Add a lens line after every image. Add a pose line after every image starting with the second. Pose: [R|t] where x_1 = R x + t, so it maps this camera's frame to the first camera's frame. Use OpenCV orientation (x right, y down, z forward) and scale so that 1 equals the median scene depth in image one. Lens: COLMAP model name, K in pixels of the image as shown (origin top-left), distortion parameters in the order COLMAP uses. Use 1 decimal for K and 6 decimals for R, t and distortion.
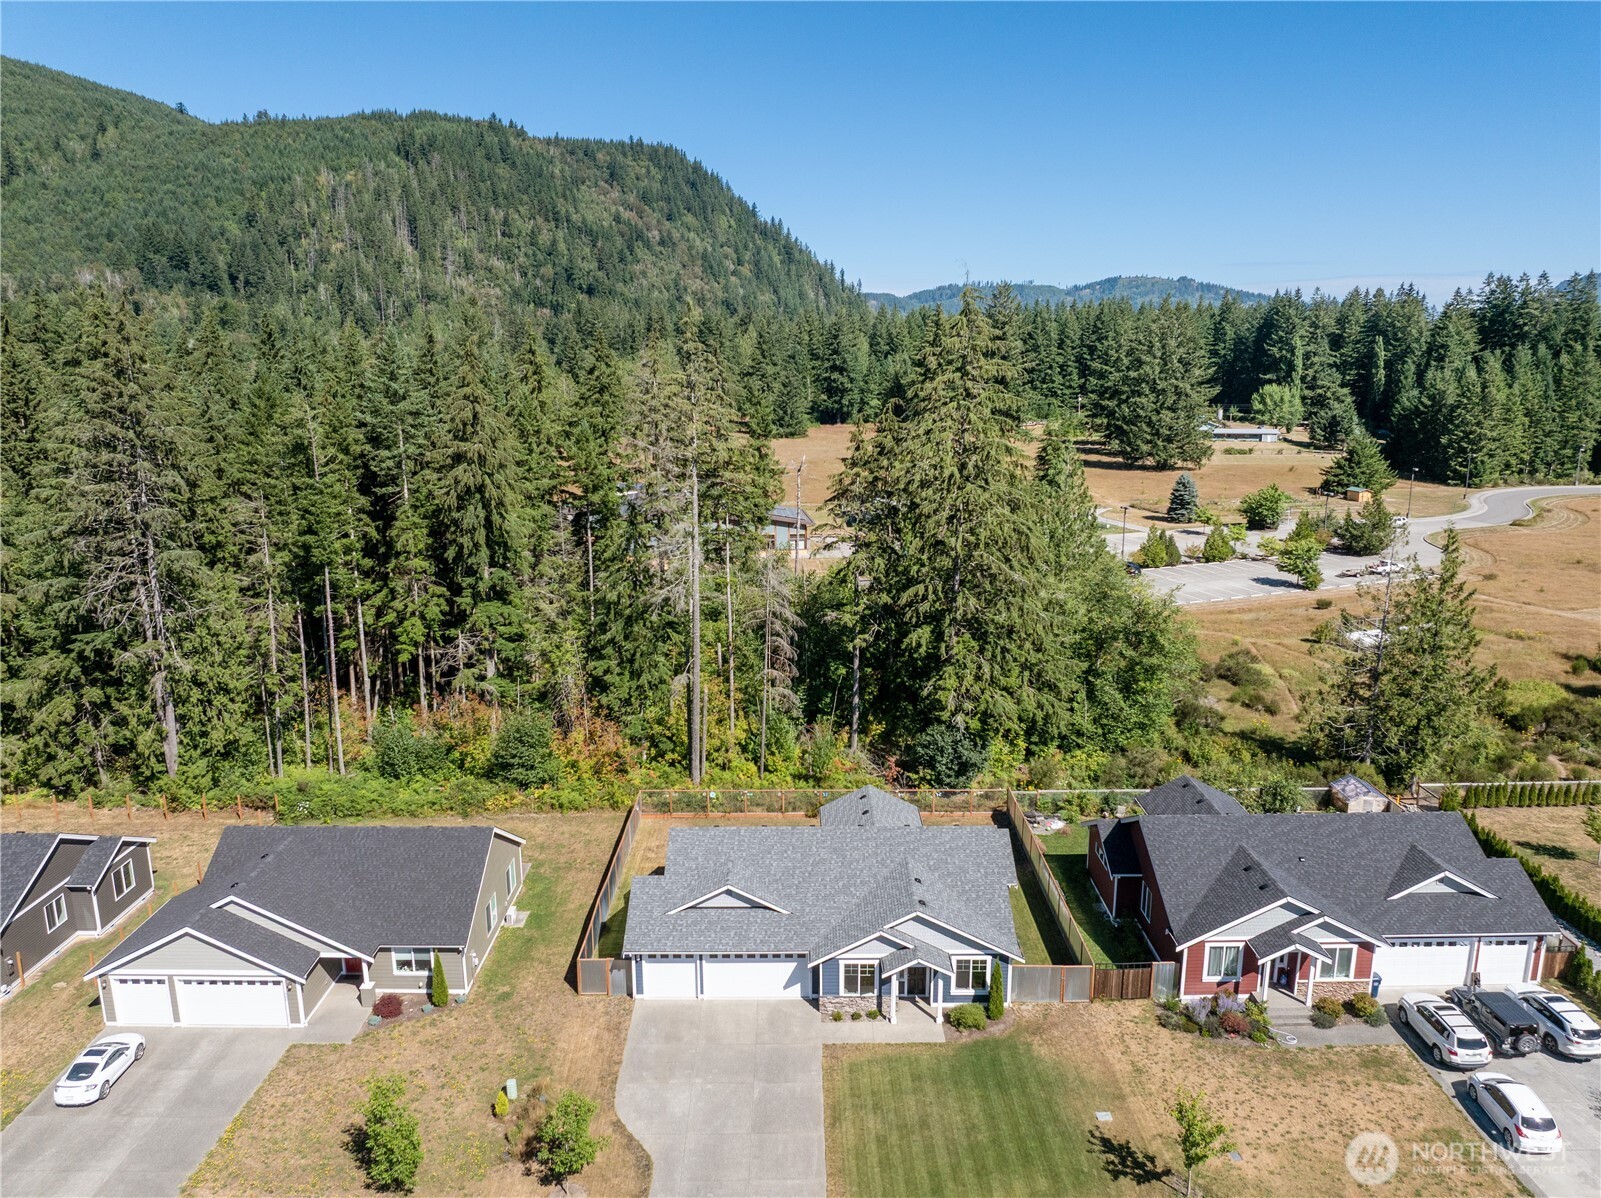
lens RADIAL K [[1123.1, 0, 800.5], [0, 1123.1, 599.0], [0, 0, 1]] dist [-0.033205, -0.003387]
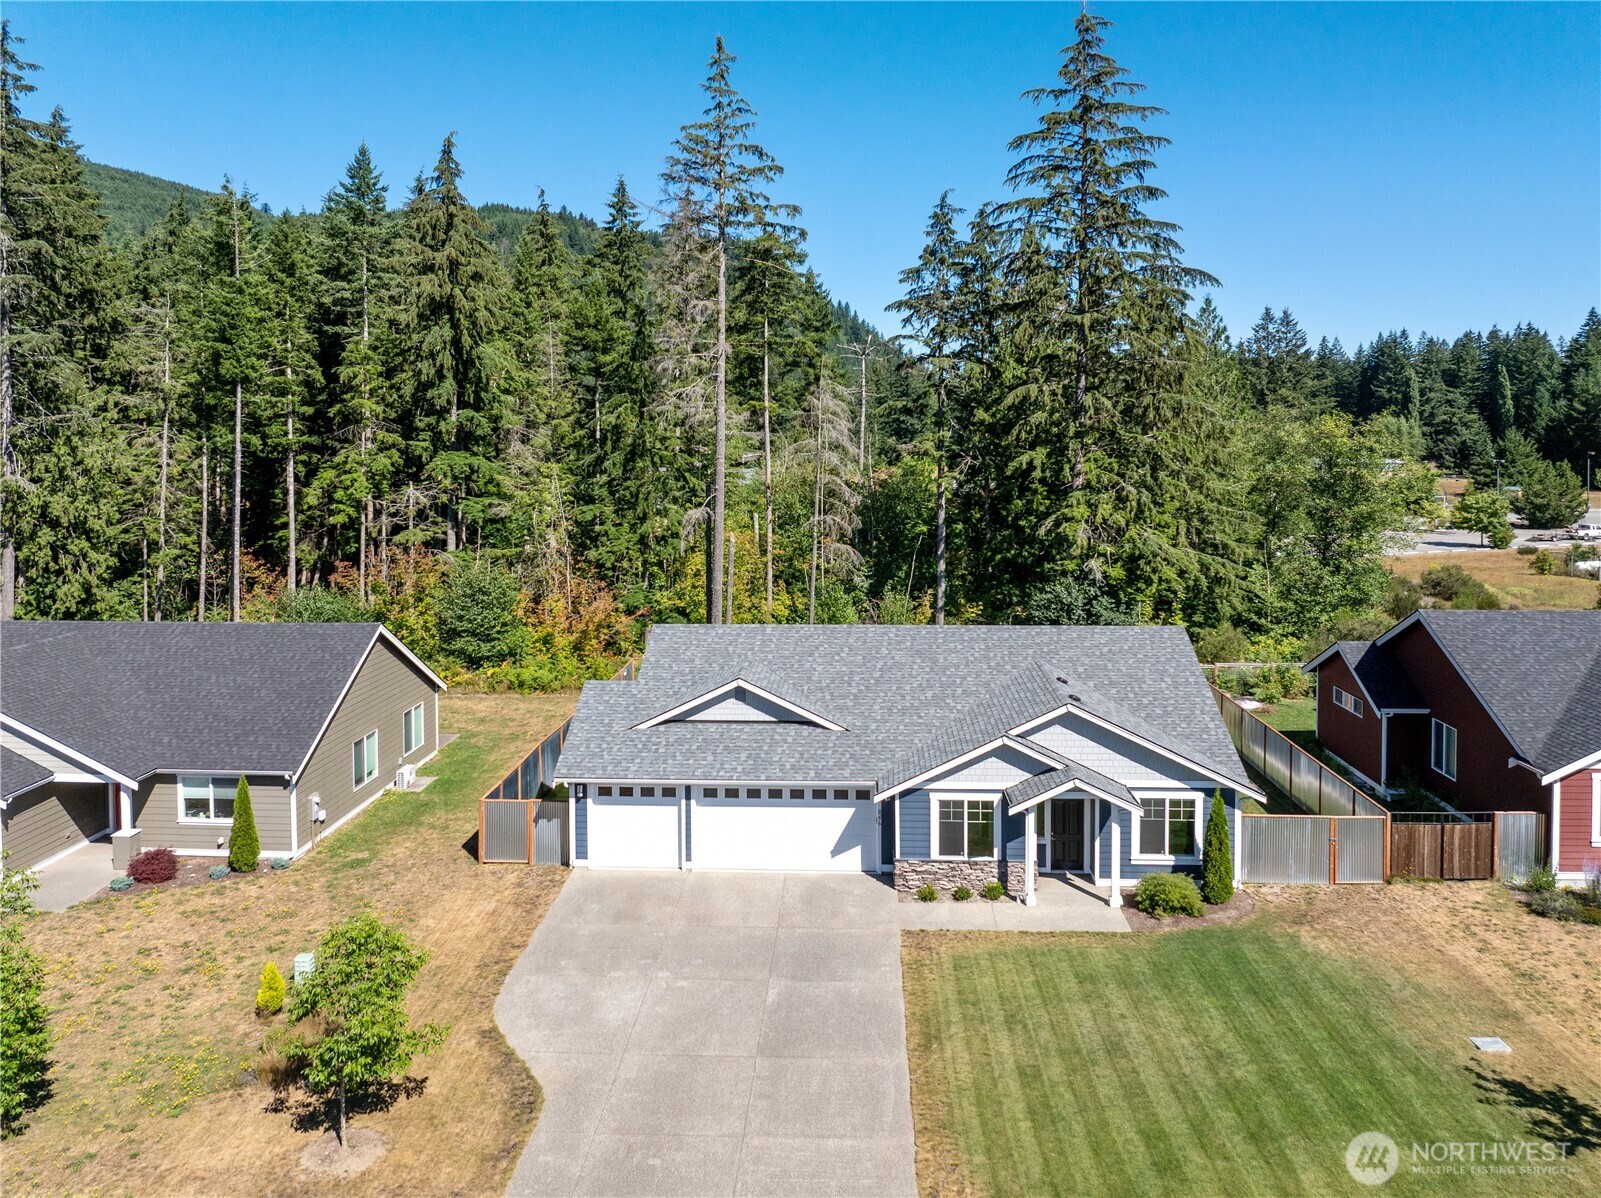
lens RADIAL K [[1140.6, 0, 798.4], [0, 1140.6, 563.6], [0, 0, 1]] dist [-0.035961, 0.005319]
pose [[0.998141, 0.000427, -0.060940, 0.003367], [-0.008595, 0.990967, -0.133827, 0.277684], [0.060332, 0.134102, 0.989129, 0.404337]]
